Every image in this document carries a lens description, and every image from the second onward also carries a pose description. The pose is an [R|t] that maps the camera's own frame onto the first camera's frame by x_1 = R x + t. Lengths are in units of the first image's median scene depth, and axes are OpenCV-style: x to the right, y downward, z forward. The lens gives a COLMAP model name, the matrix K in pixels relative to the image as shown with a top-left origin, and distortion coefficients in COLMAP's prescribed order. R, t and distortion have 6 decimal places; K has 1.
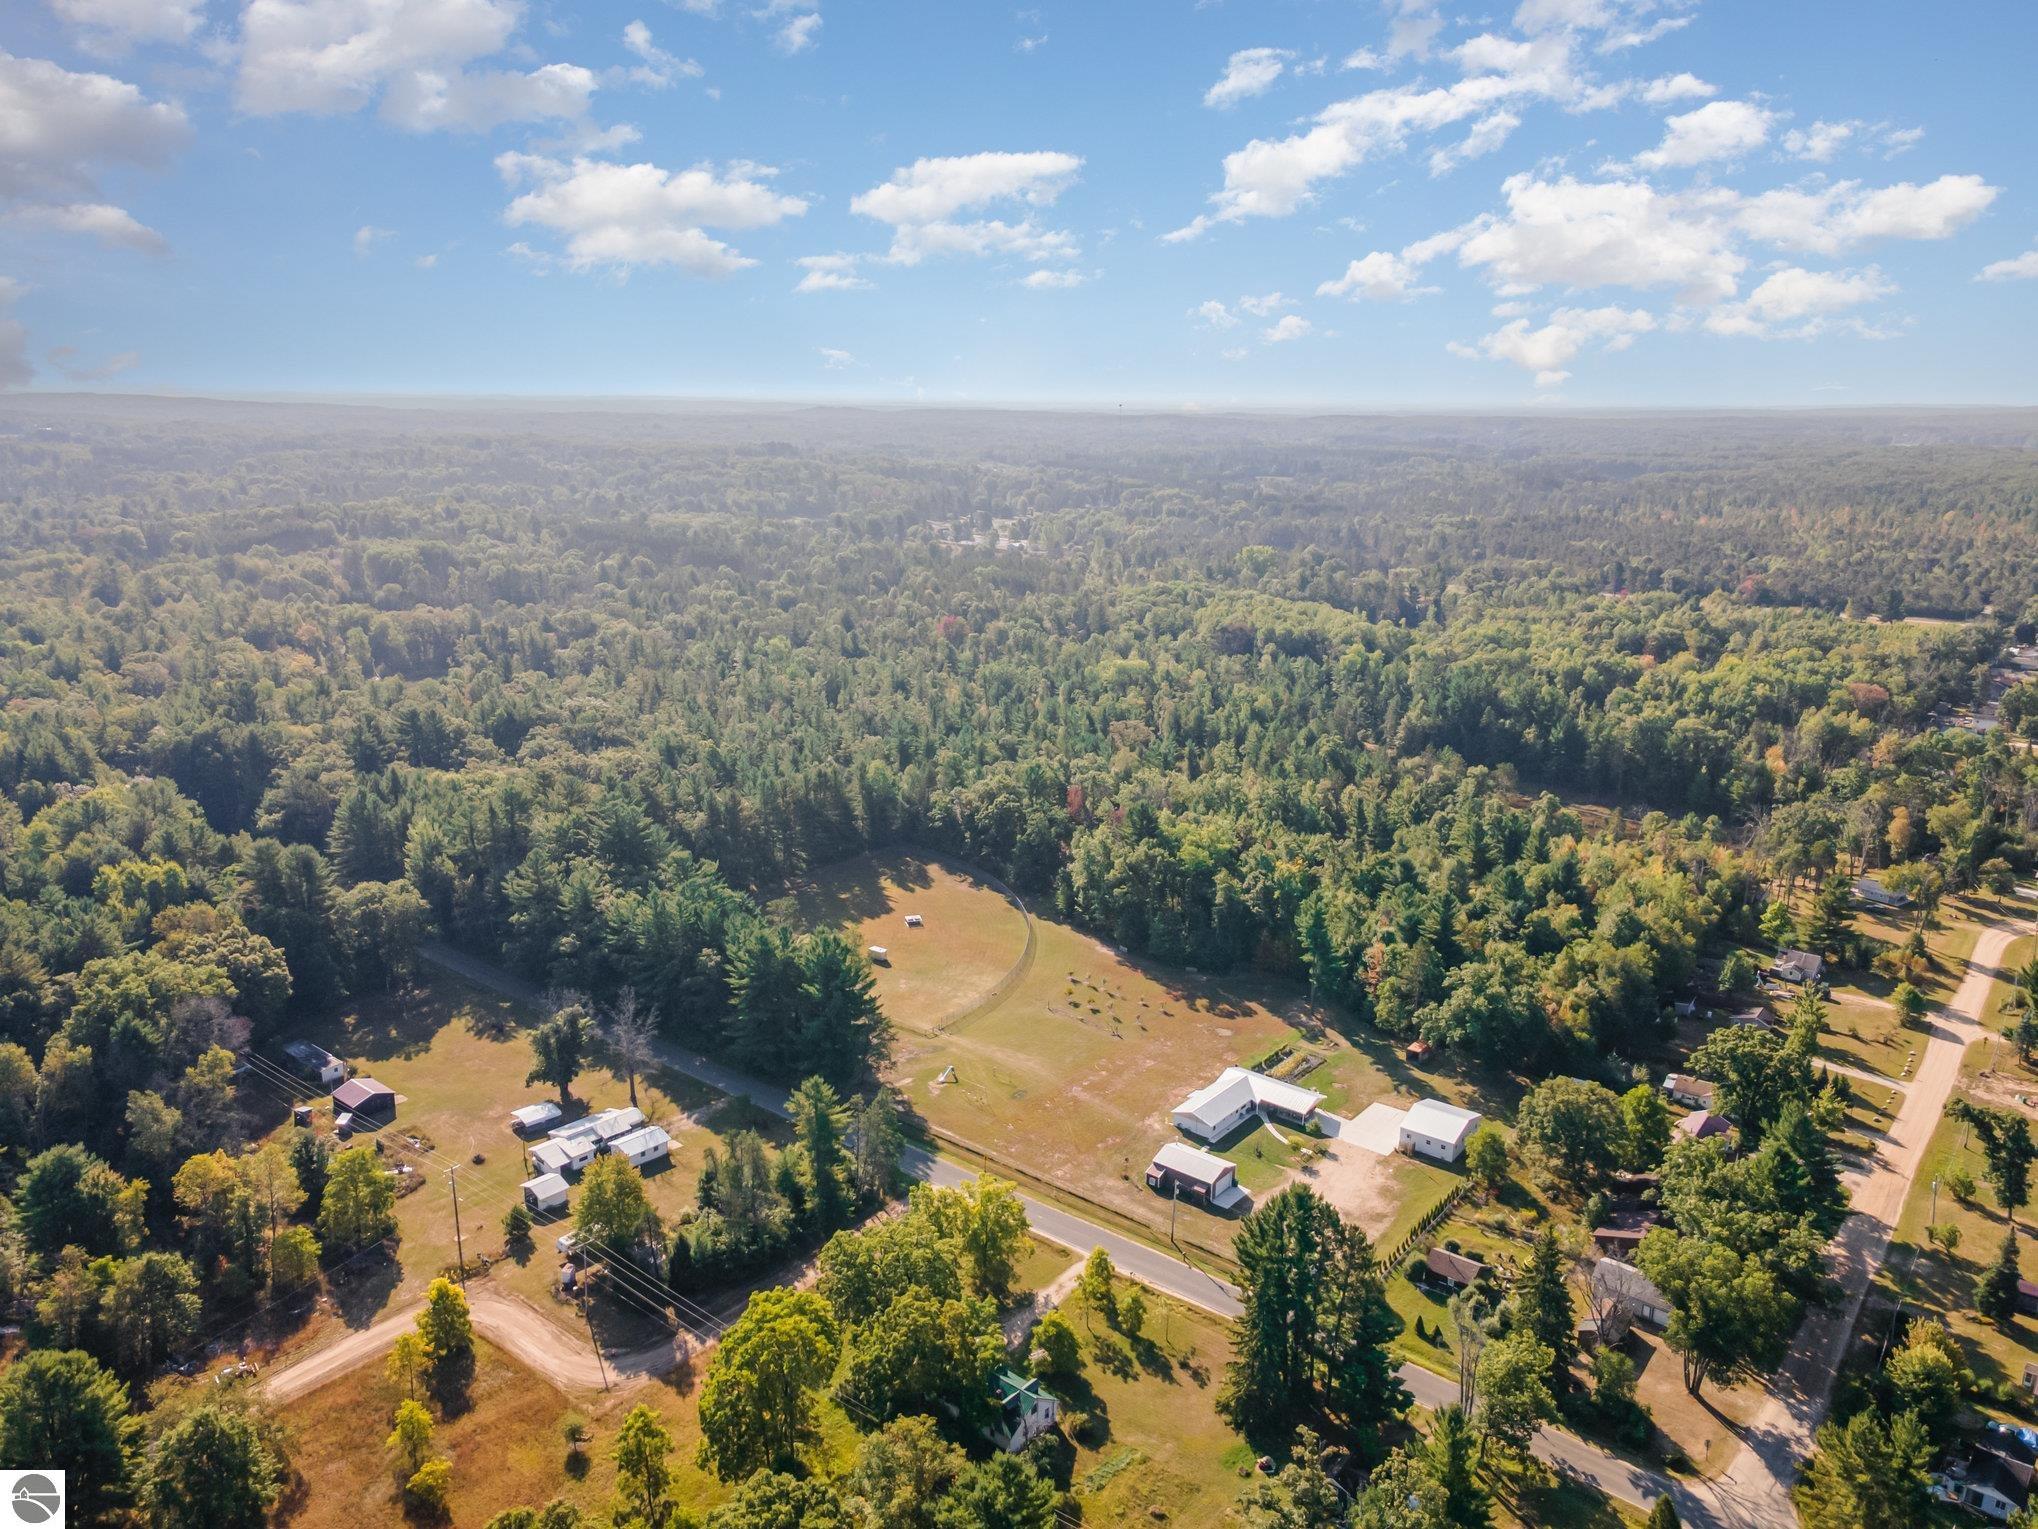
lens RADIAL K [[1476.8, 0, 1014.4], [0, 1476.8, 763.4], [0, 0, 1]] dist [0.011249, 0.001830]
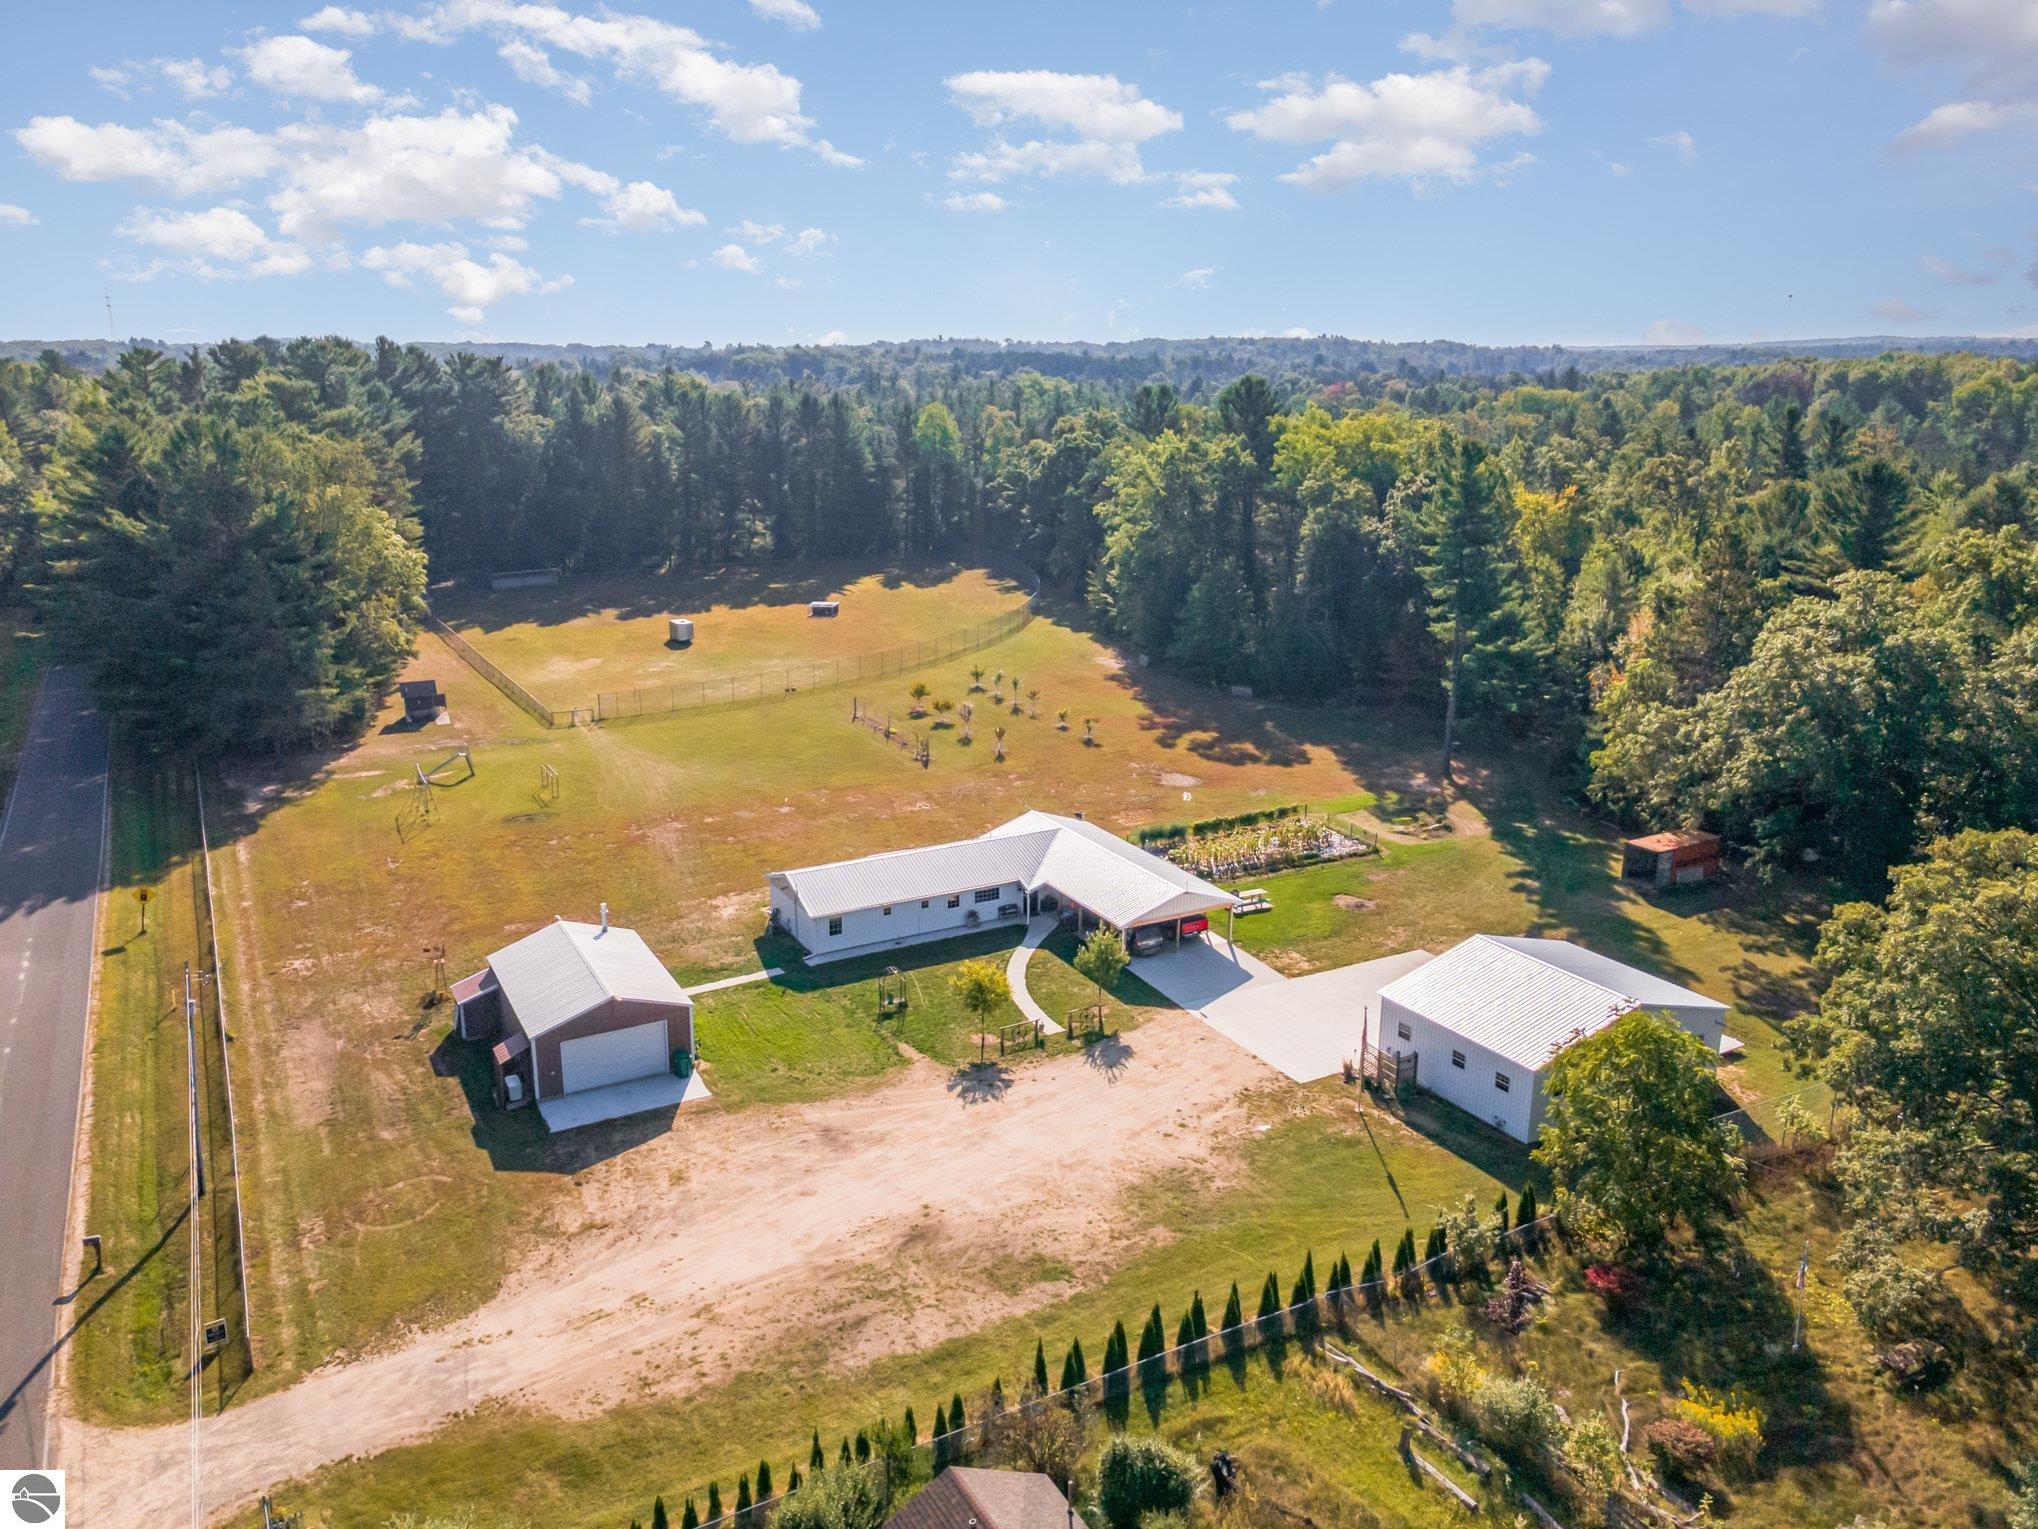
lens RADIAL K [[1476.8, 0, 1021.4], [0, 1476.8, 768.3], [0, 0, 1]] dist [0.011249, 0.001830]
pose [[0.909105, 0.078177, -0.409165, 0.311961], [-0.077869, 0.996811, 0.017441, 0.204446], [0.409223, 0.016006, 0.912294, 0.720640]]
